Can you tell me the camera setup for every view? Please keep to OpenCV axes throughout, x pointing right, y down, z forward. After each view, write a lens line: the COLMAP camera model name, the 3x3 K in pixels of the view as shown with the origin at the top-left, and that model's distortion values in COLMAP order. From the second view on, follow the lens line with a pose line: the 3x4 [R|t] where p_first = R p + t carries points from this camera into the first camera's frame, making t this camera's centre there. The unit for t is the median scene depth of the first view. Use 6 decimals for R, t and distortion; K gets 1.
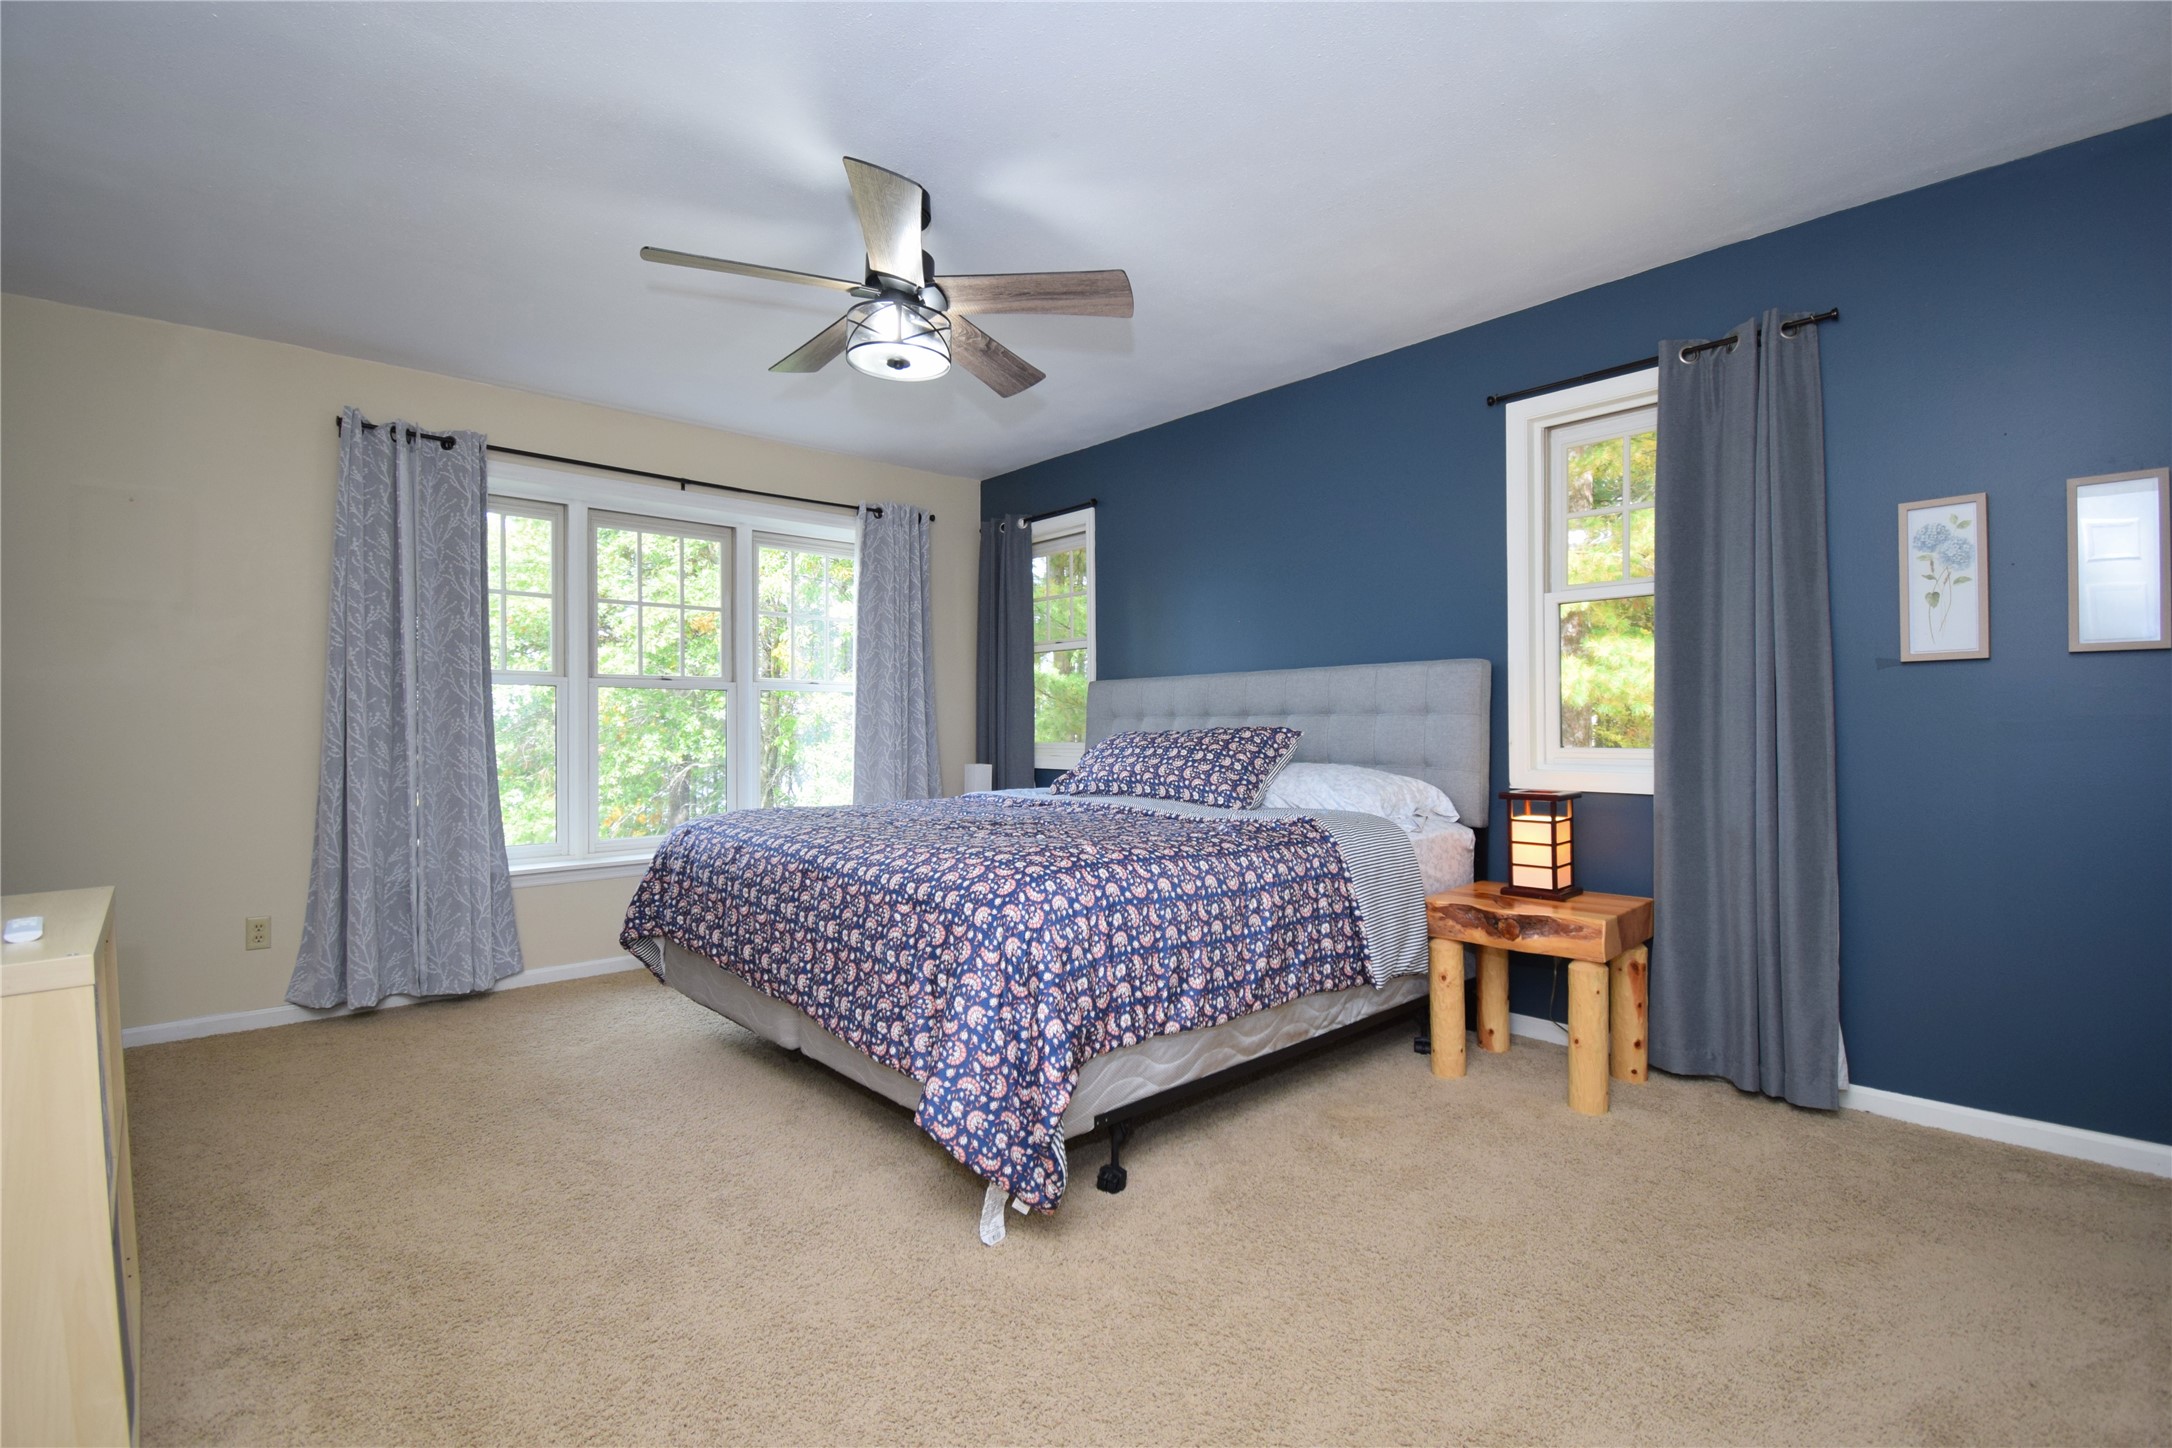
lens RADIAL K [[979.9, 0, 1081.8], [0, 979.9, 728.0], [0, 0, 1]] dist [-0.002997, -0.000379]
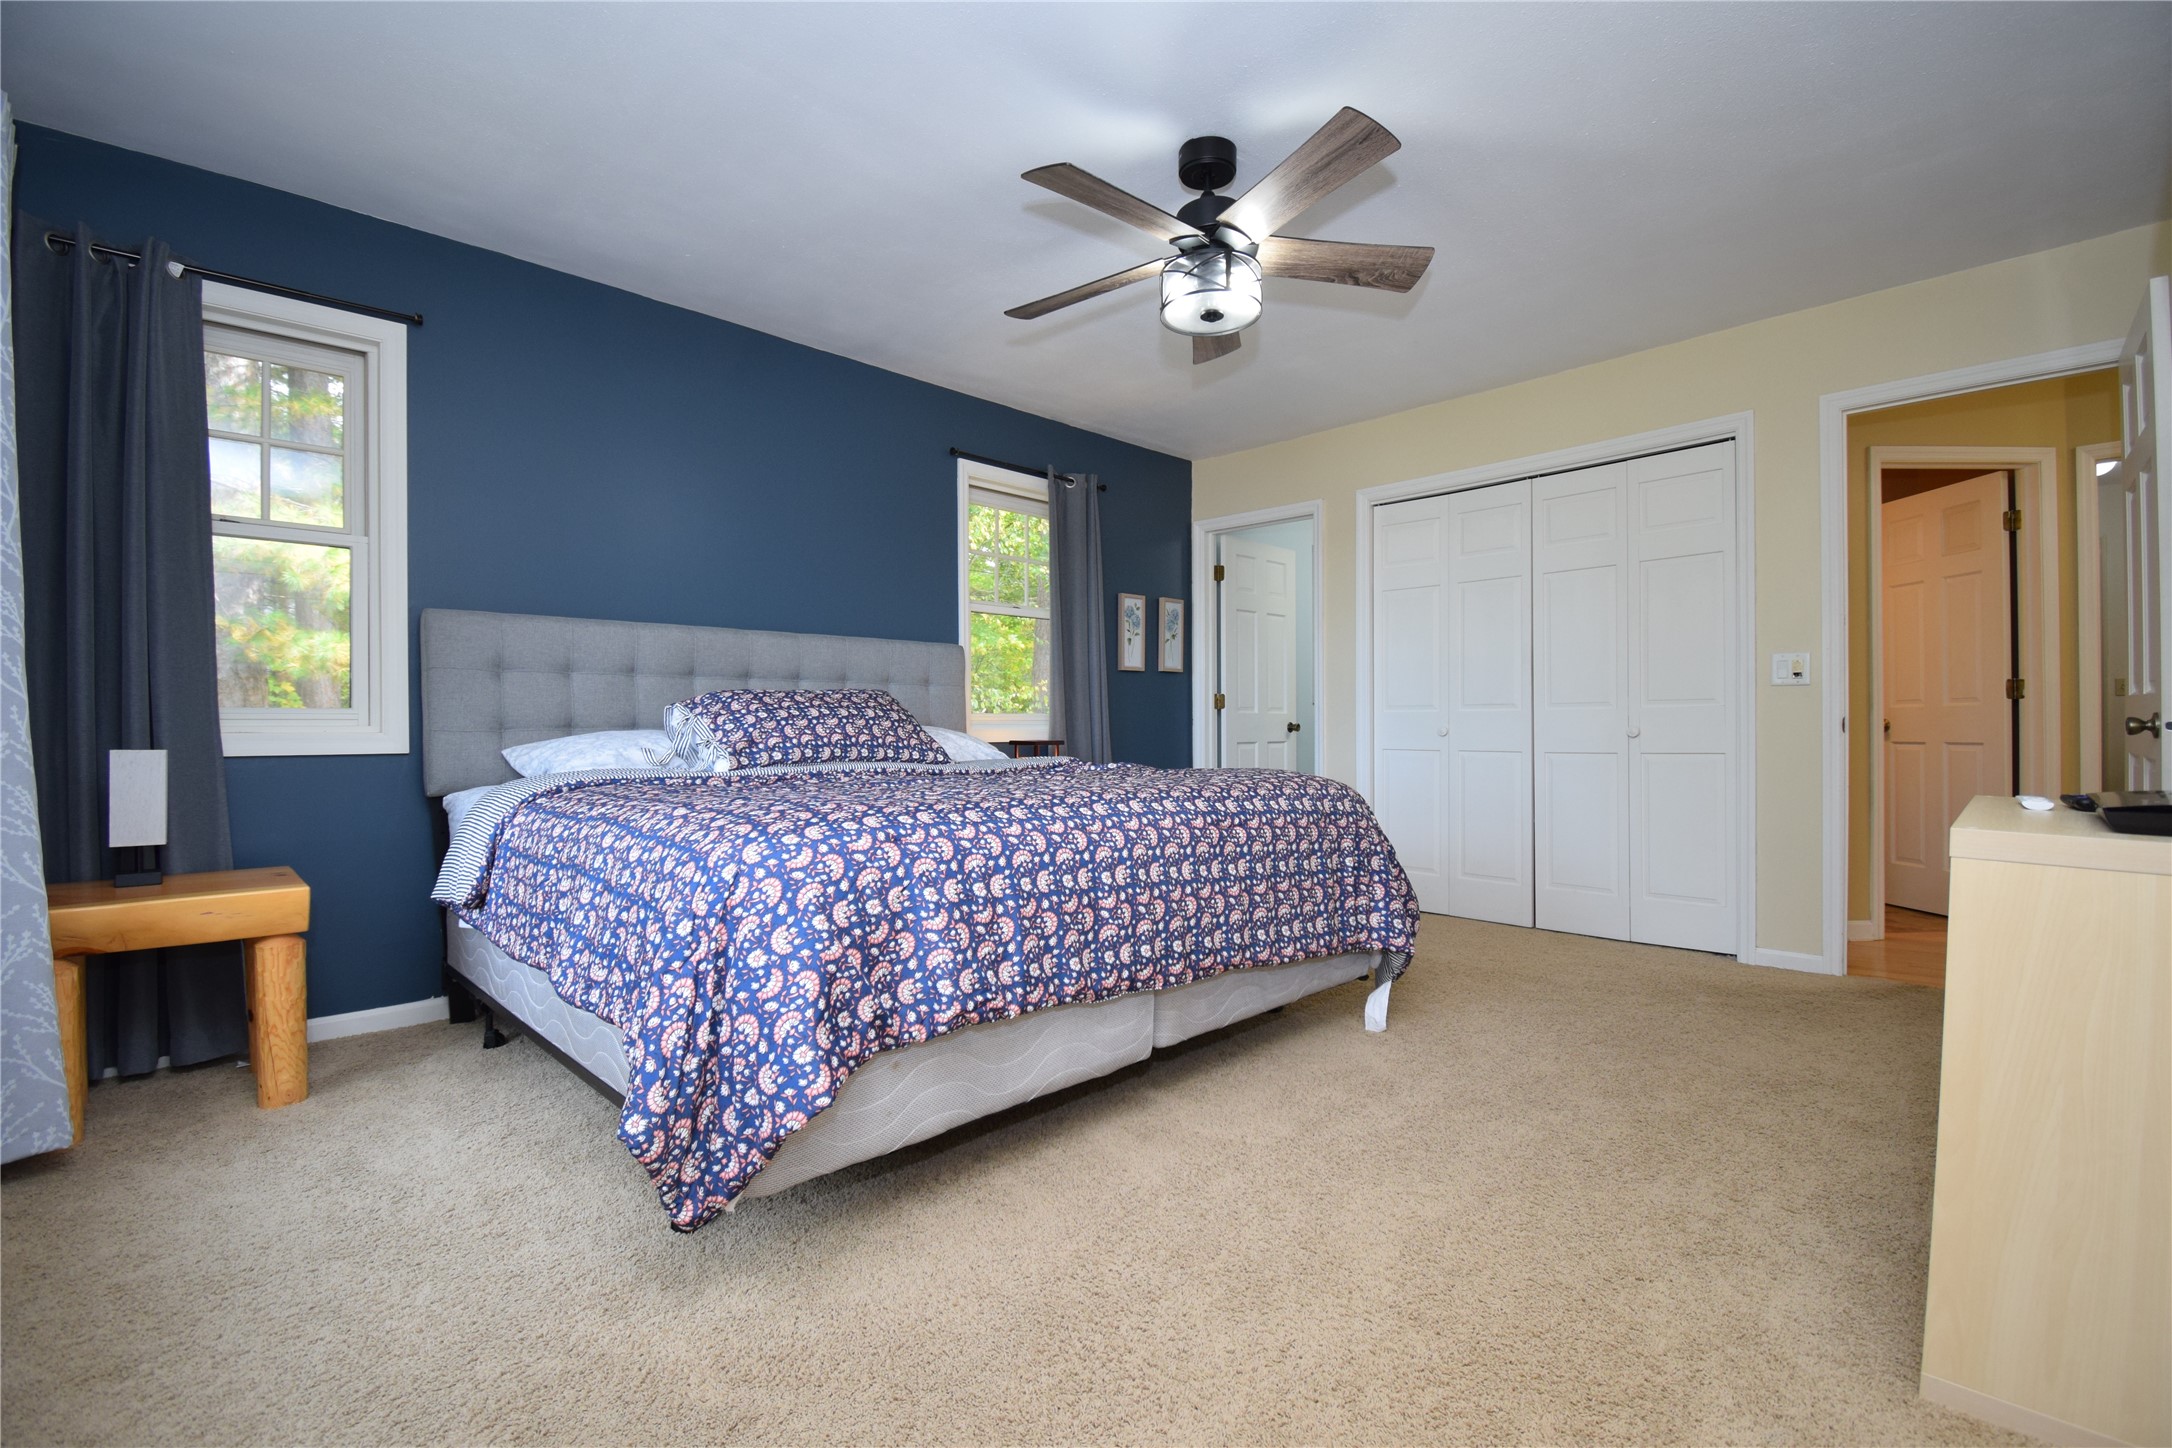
lens RADIAL K [[979.9, 0, 1081.7], [0, 979.9, 721.5], [0, 0, 1]] dist [-0.002997, -0.000379]
pose [[-0.047836, 0.016439, 0.998720, -0.866810], [0.010884, 0.999814, -0.015936, 0.051341], [-0.998796, 0.010108, -0.048006, 0.855140]]
